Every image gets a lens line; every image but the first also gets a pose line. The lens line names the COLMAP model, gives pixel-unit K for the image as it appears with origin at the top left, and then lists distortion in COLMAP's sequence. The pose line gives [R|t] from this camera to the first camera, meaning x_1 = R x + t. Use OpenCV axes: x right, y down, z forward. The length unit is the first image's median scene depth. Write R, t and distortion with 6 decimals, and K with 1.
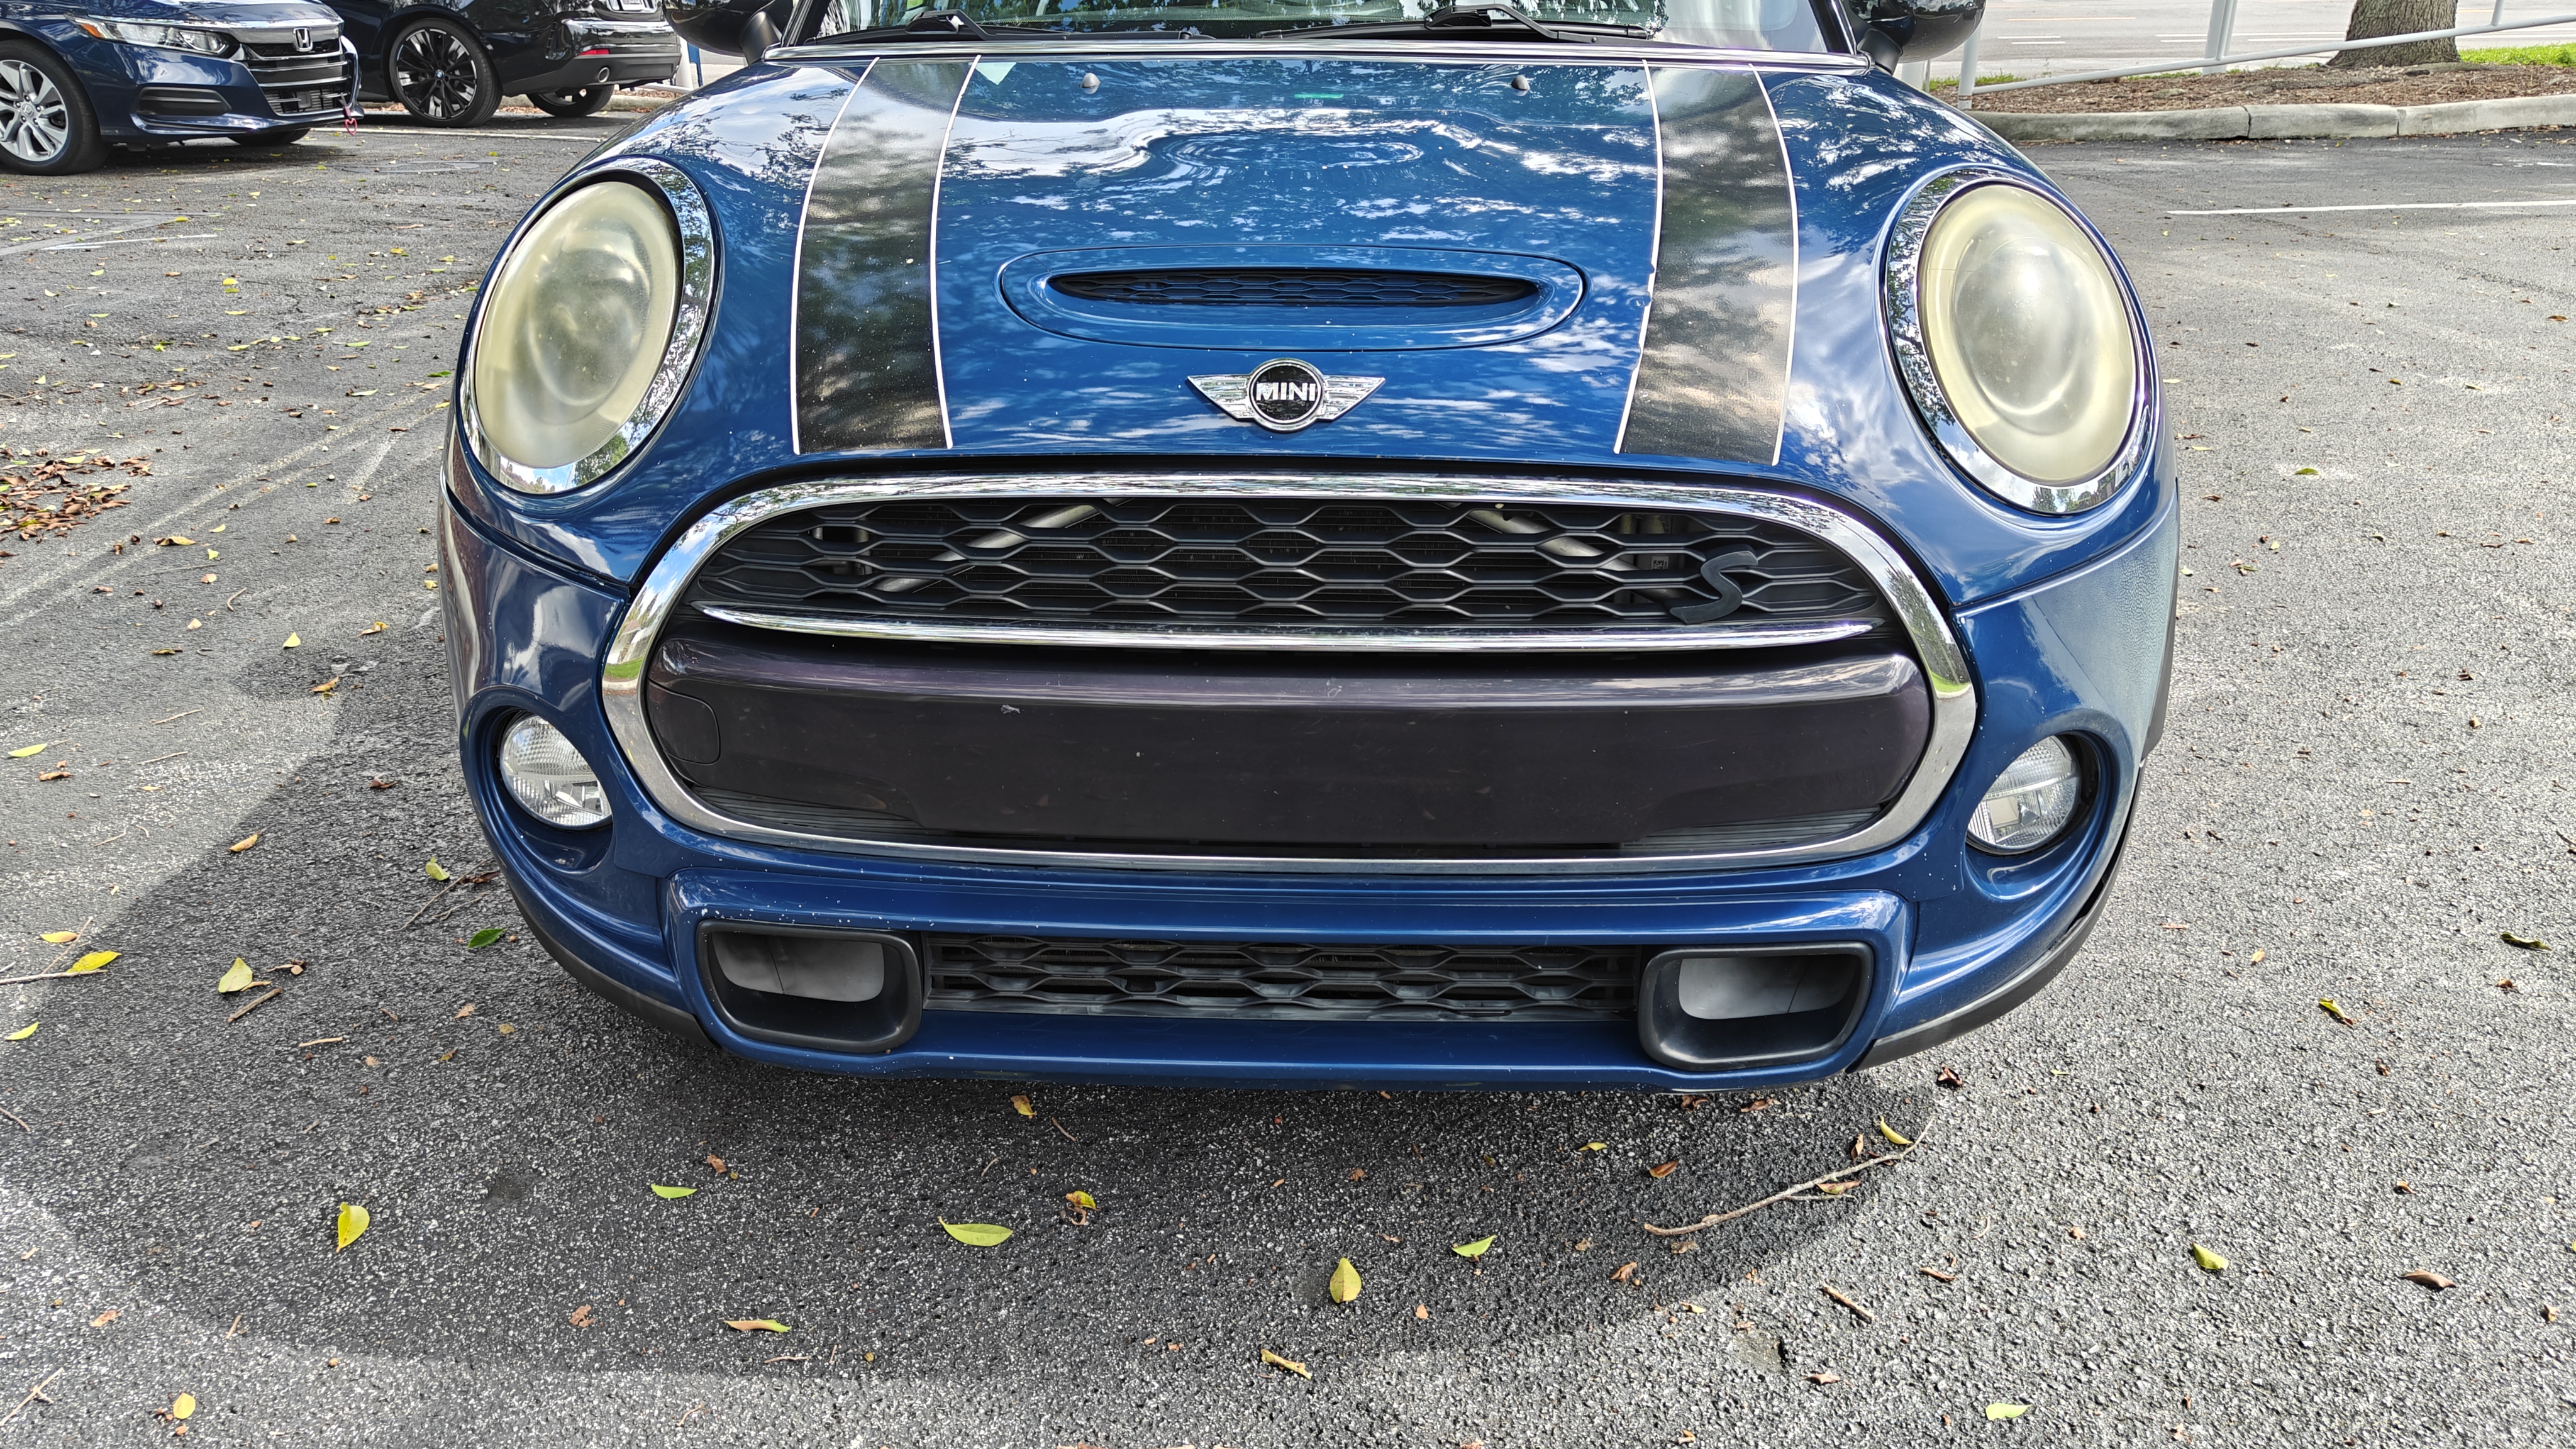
lens RADIAL K [[1859.8, 0, 1266.8], [0, 1859.8, 720.9], [0, 0, 1]] dist [0.021118, -0.012043]
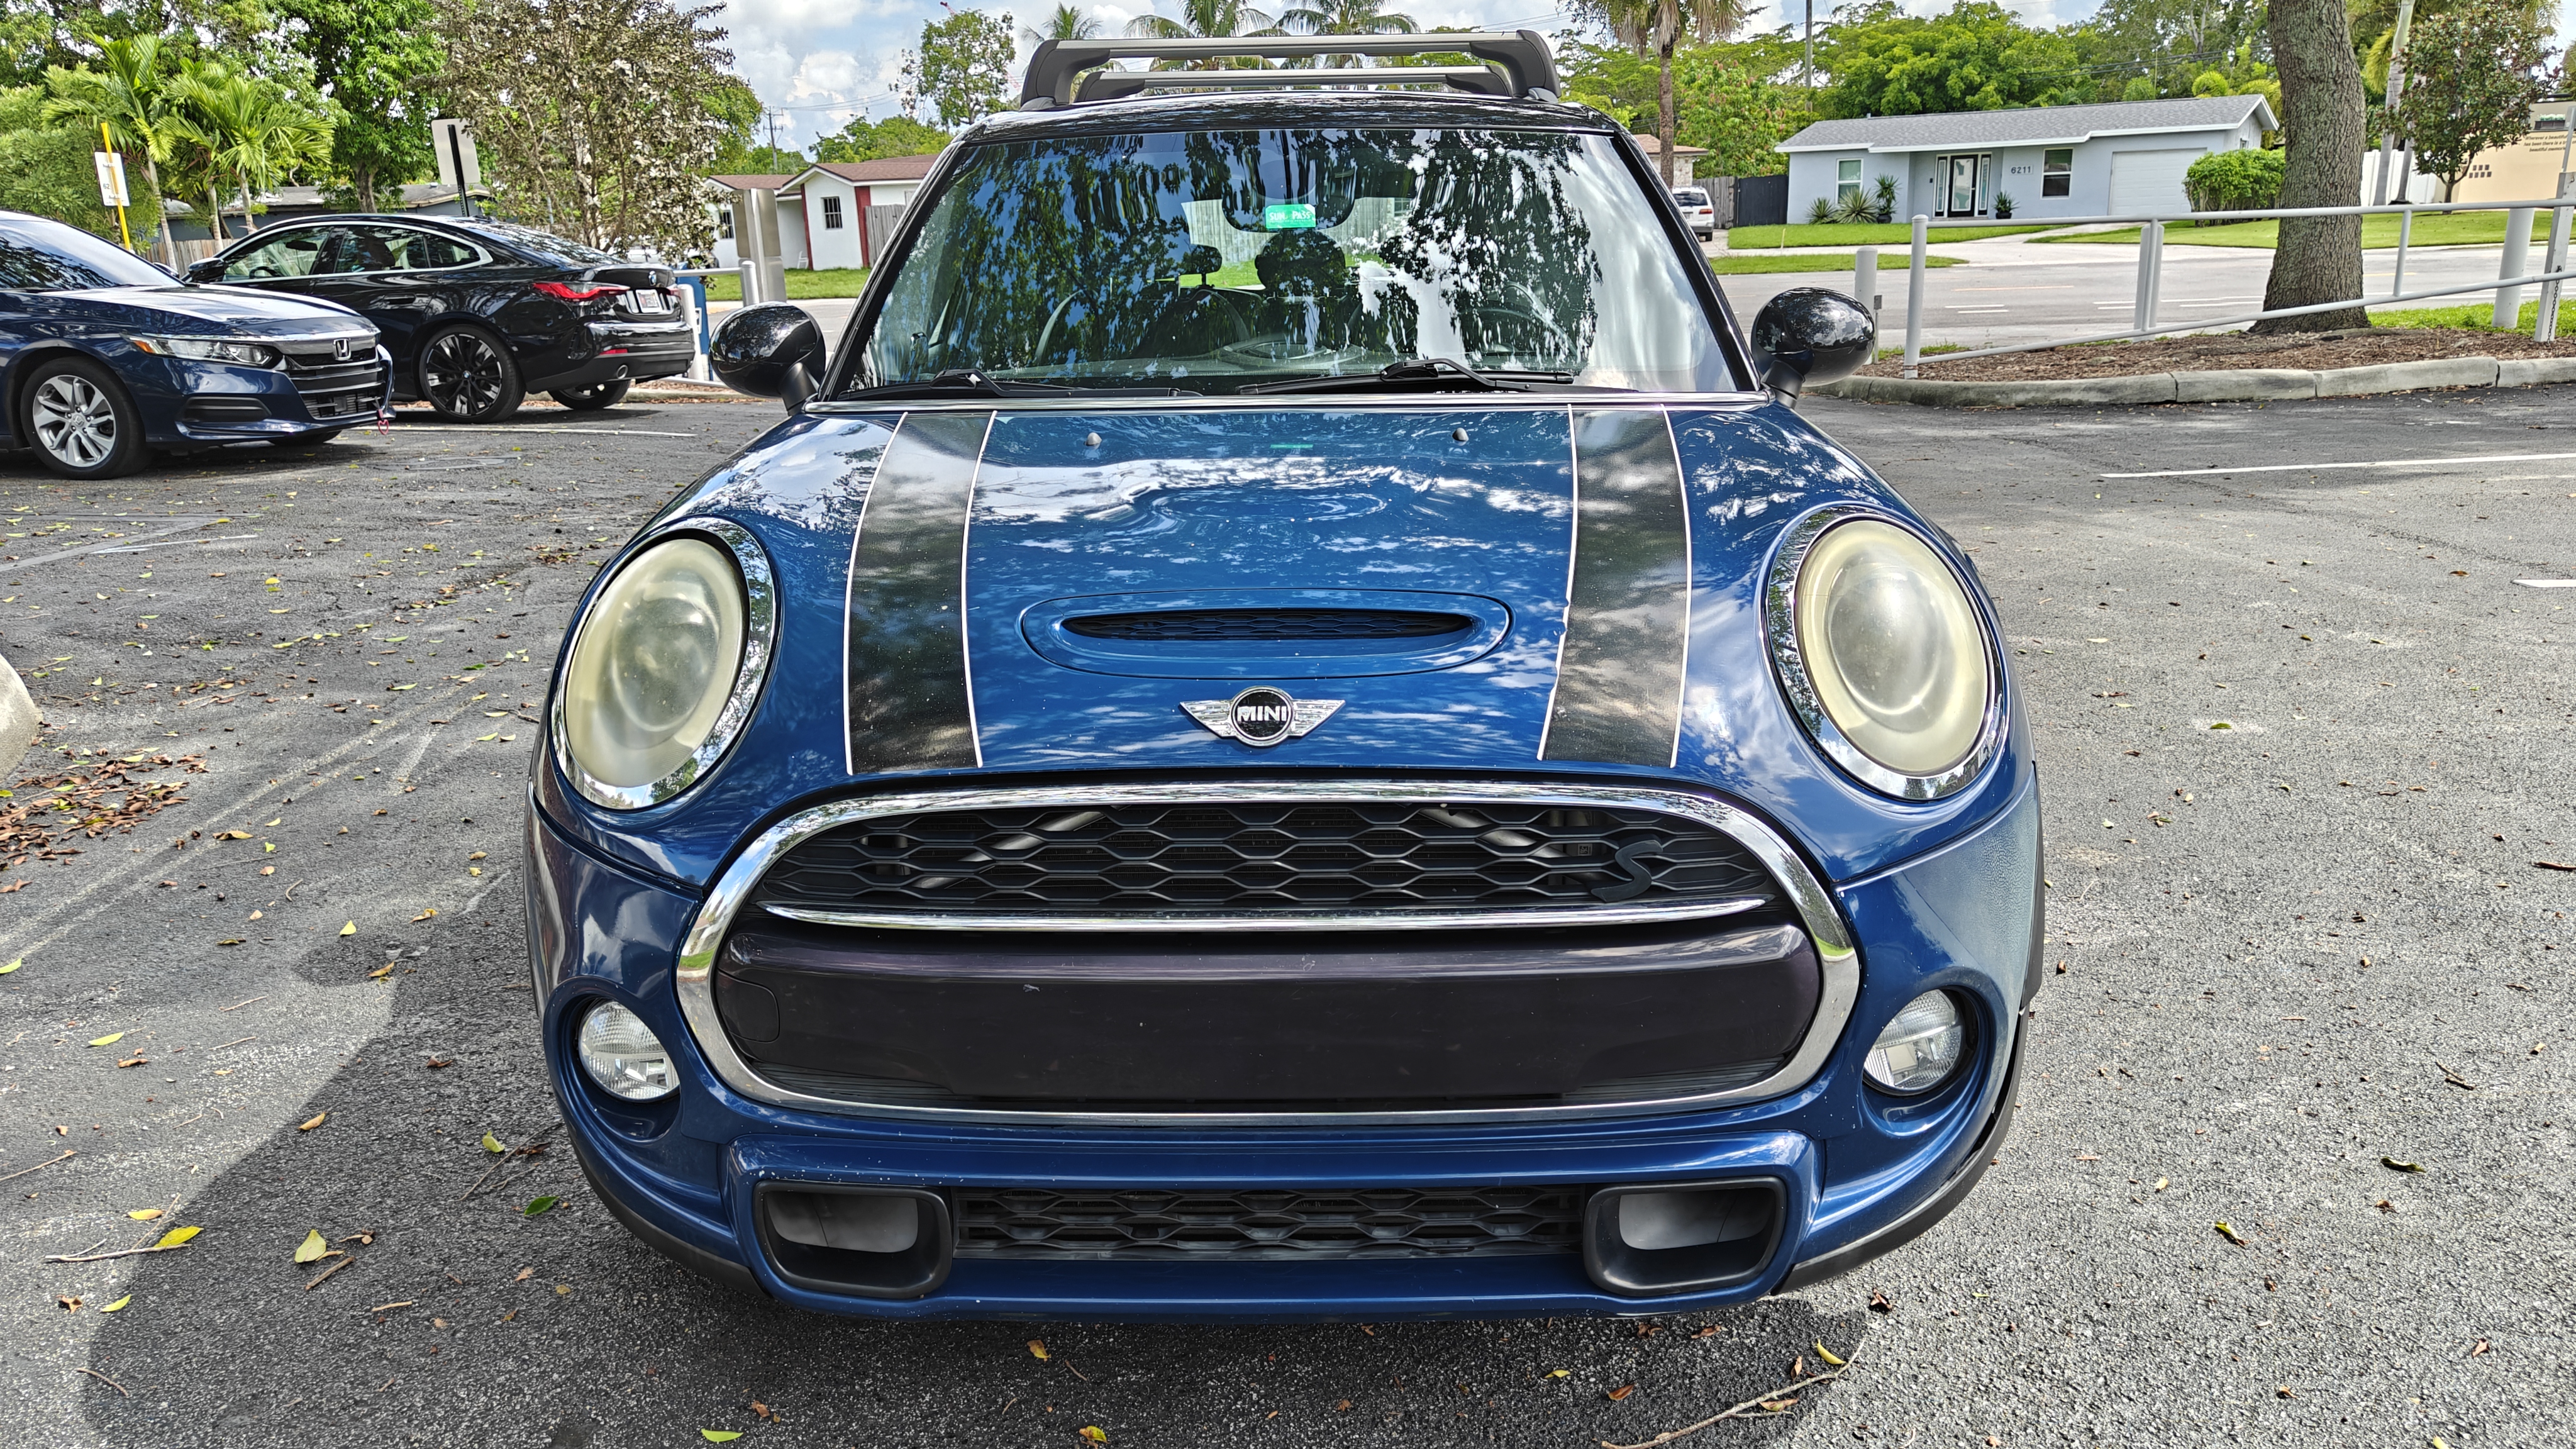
lens RADIAL K [[1862.5, 0, 1287.9], [0, 1862.5, 731.9], [0, 0, 1]] dist [0.008588, 0.003677]
pose [[0.999691, -0.020265, 0.014384, 0.006924], [0.021937, 0.991576, -0.127658, -0.009691], [-0.011676, 0.127934, 0.991714, -0.129877]]
